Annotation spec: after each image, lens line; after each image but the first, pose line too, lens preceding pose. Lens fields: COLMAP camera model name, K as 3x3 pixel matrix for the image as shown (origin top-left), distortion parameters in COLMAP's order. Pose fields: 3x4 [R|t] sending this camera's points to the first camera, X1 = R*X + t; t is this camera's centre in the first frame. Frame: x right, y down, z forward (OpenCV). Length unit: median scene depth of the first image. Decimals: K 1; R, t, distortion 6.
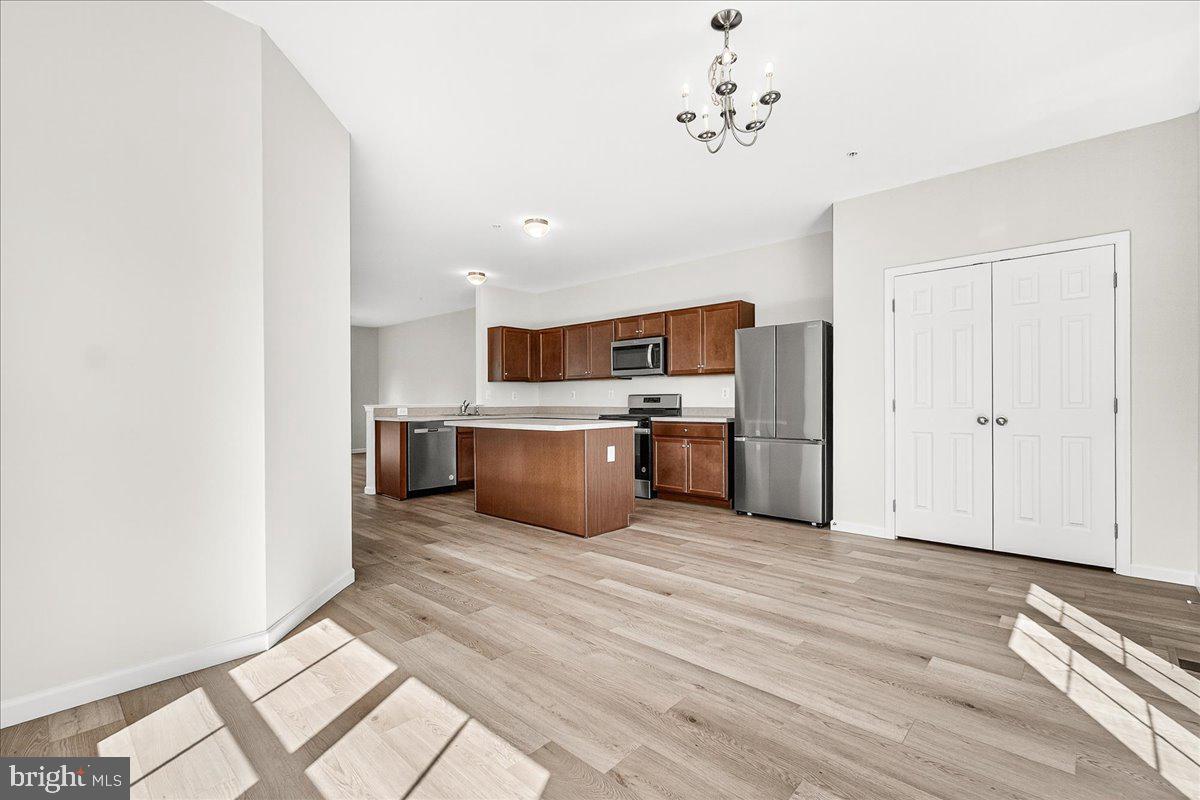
lens RADIAL K [[483.1, 0, 629.5], [0, 483.1, 397.0], [0, 0, 1]] dist [-0.000365, -0.000044]
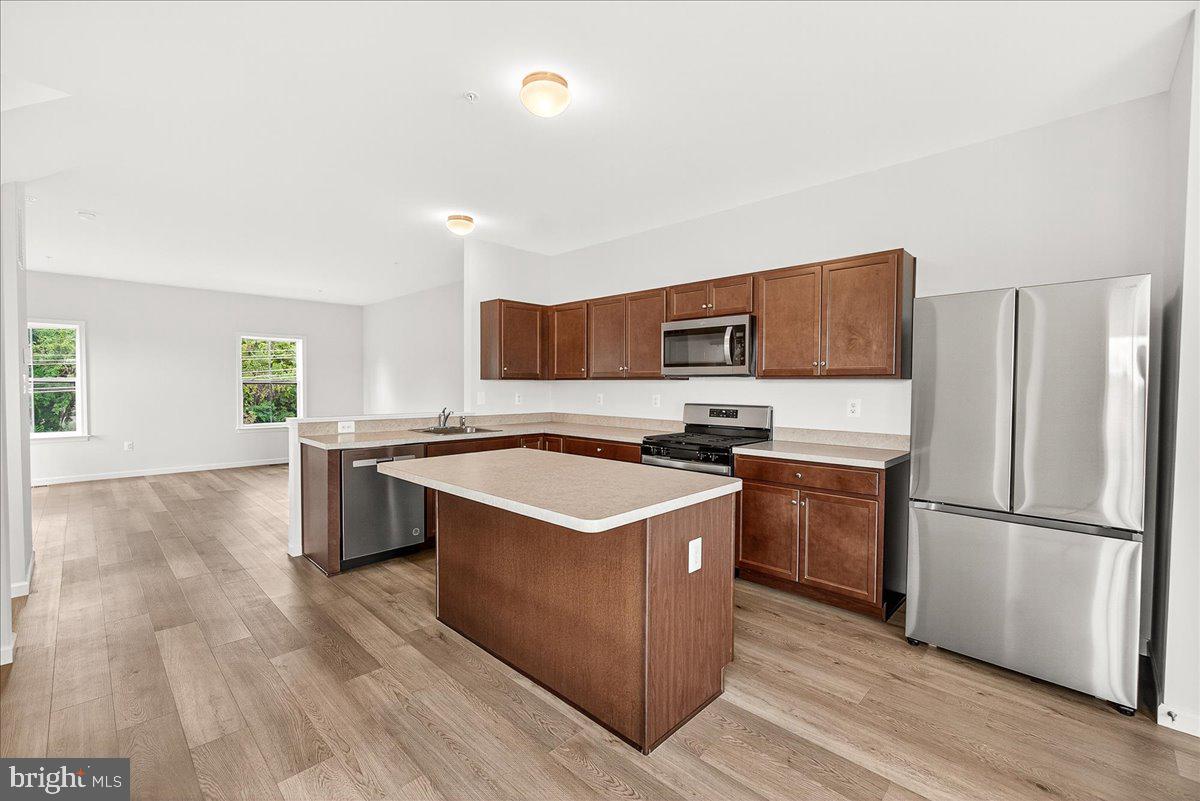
lens RADIAL K [[511.8, 0, 592.1], [0, 511.8, 400.5], [0, 0, 1]] dist [-0.001011, -0.000273]
pose [[0.993701, 0.018939, -0.110455, -0.056475], [-0.015380, 0.999337, 0.032985, -0.032871], [0.111007, -0.031078, 0.993334, 0.322495]]
